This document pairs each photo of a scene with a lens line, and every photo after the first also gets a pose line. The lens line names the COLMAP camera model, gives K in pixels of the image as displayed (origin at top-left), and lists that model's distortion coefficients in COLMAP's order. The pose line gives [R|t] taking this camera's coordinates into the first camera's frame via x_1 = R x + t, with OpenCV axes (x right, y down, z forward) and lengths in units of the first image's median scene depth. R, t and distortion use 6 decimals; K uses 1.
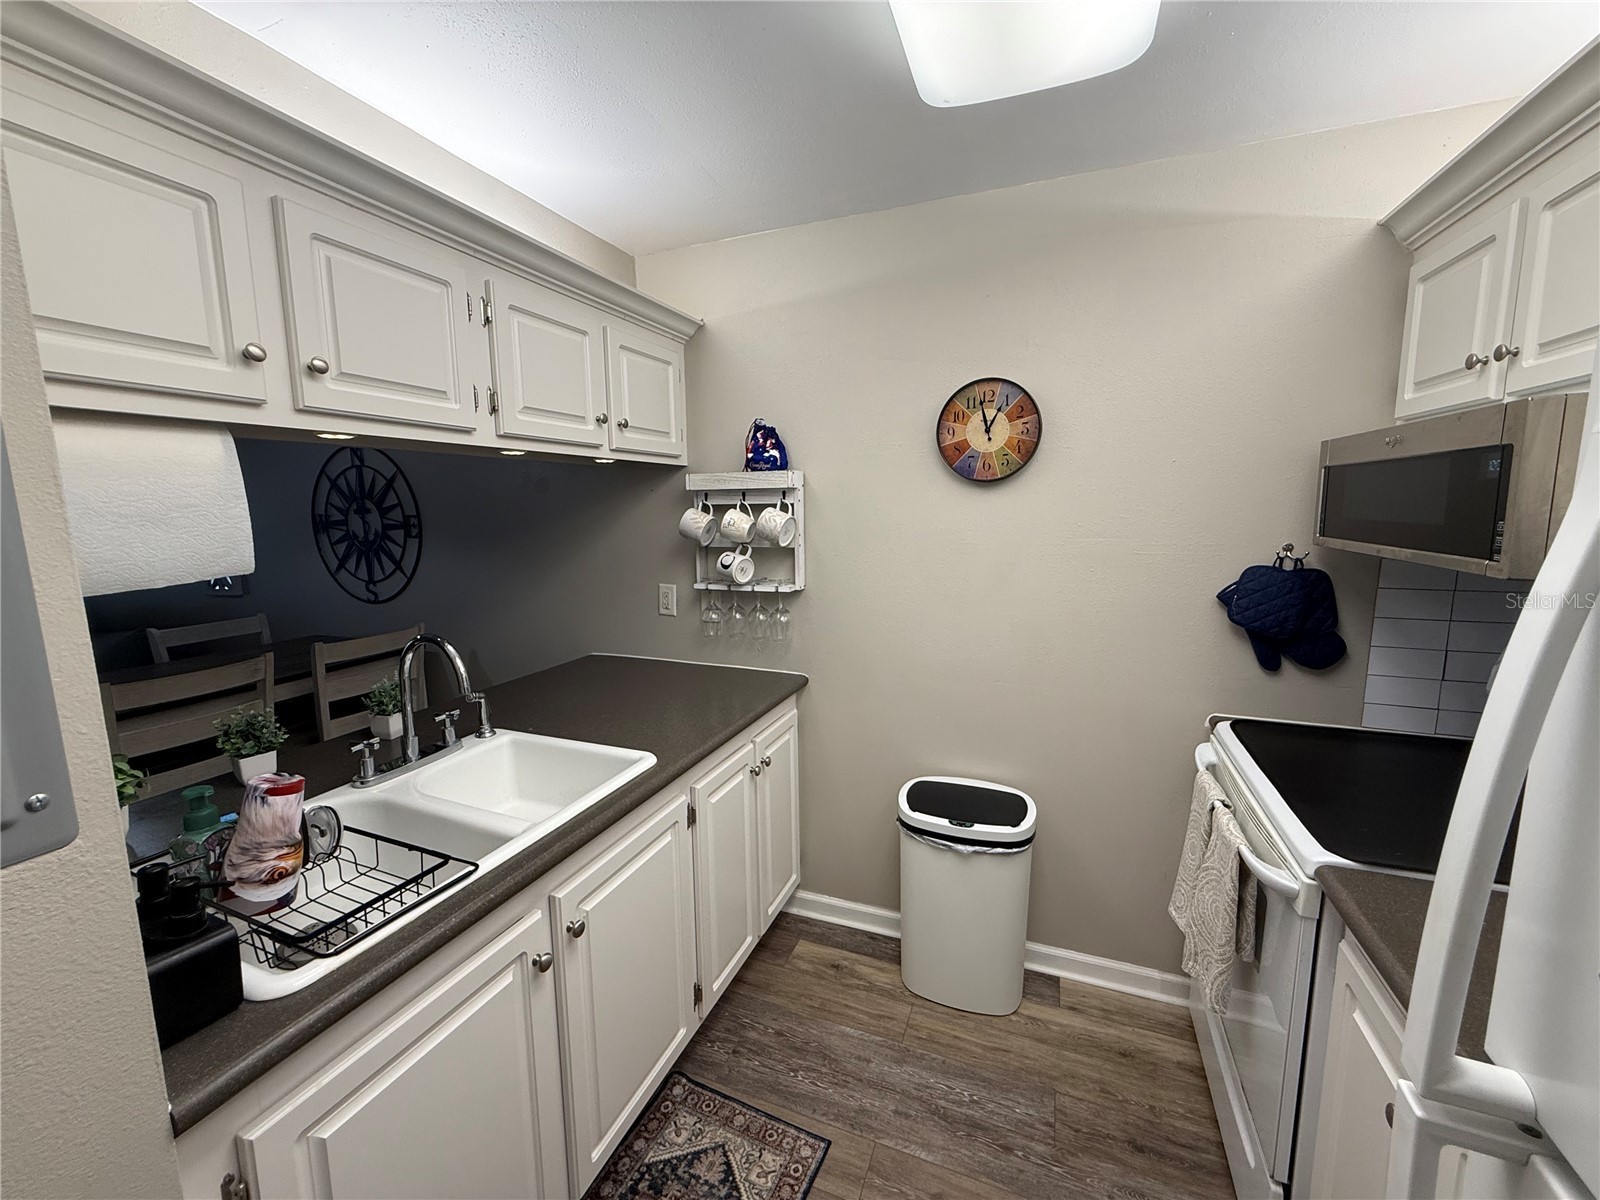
lens RADIAL K [[639.2, 0, 798.3], [0, 639.2, 597.2], [0, 0, 1]] dist [-0.001336, 0.000626]
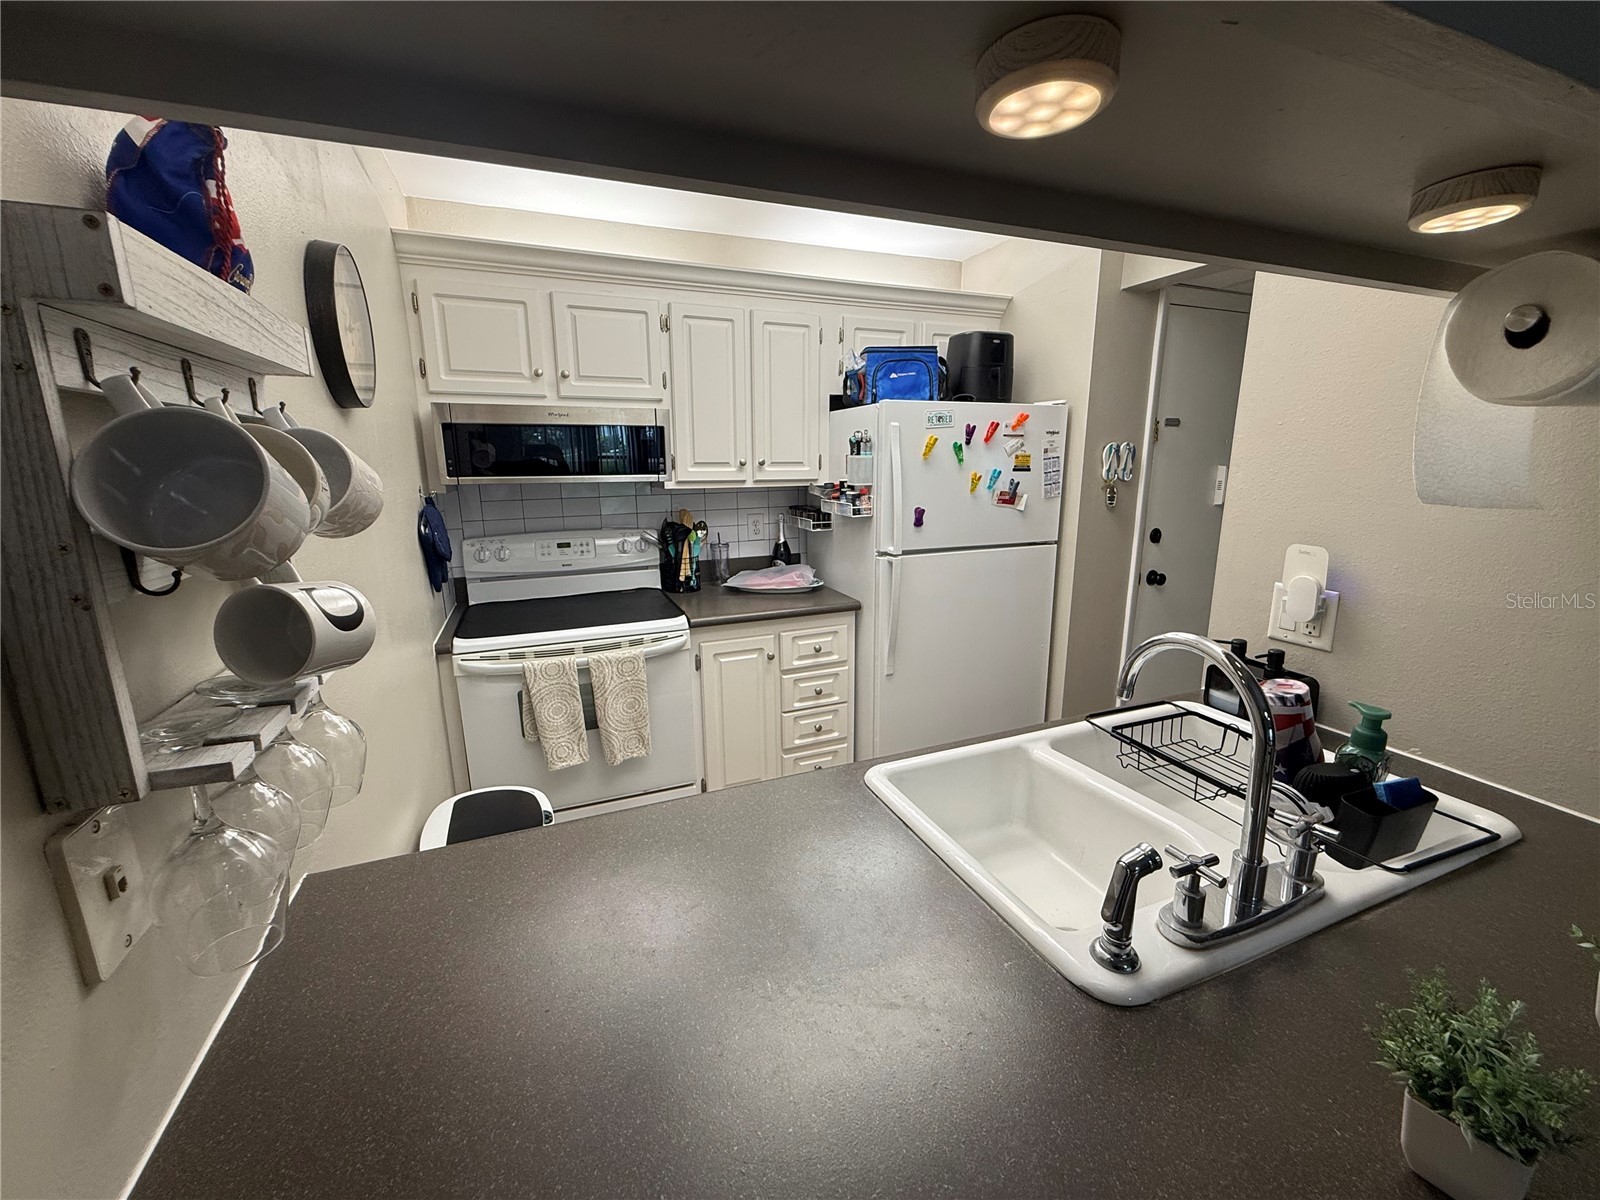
lens RADIAL K [[639.2, 0, 798.3], [0, 639.2, 597.2], [0, 0, 1]] dist [-0.001336, 0.000626]
pose [[-0.692041, -0.133847, 0.709341, -0.489359], [0.120461, 0.947467, 0.296303, -0.126429], [-0.711736, 0.290502, -0.639563, 1.077643]]
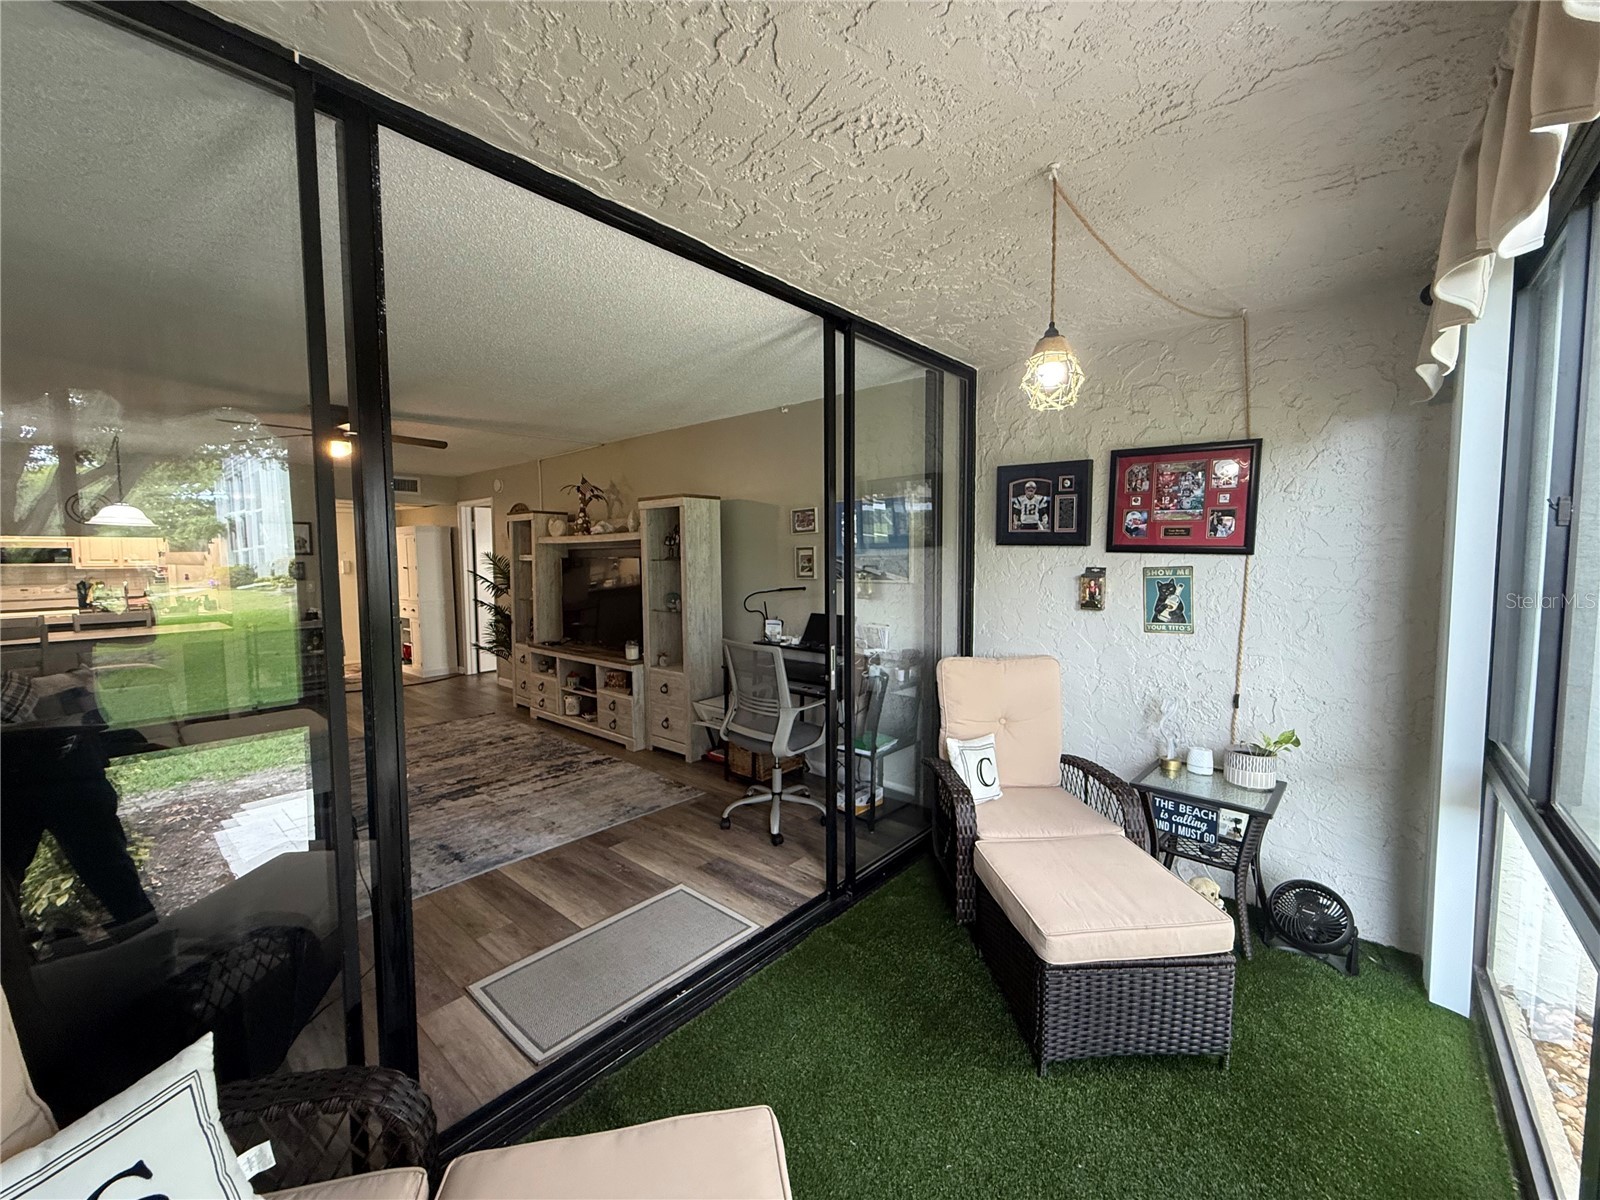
lens RADIAL K [[639.2, 0, 798.3], [0, 639.2, 597.2], [0, 0, 1]] dist [-0.001336, 0.000626]
pose [[-0.944265, -0.001180, 0.329186, -4.235274], [0.066490, 0.978700, 0.194232, -0.253086], [-0.322403, 0.205294, -0.924073, 2.378138]]
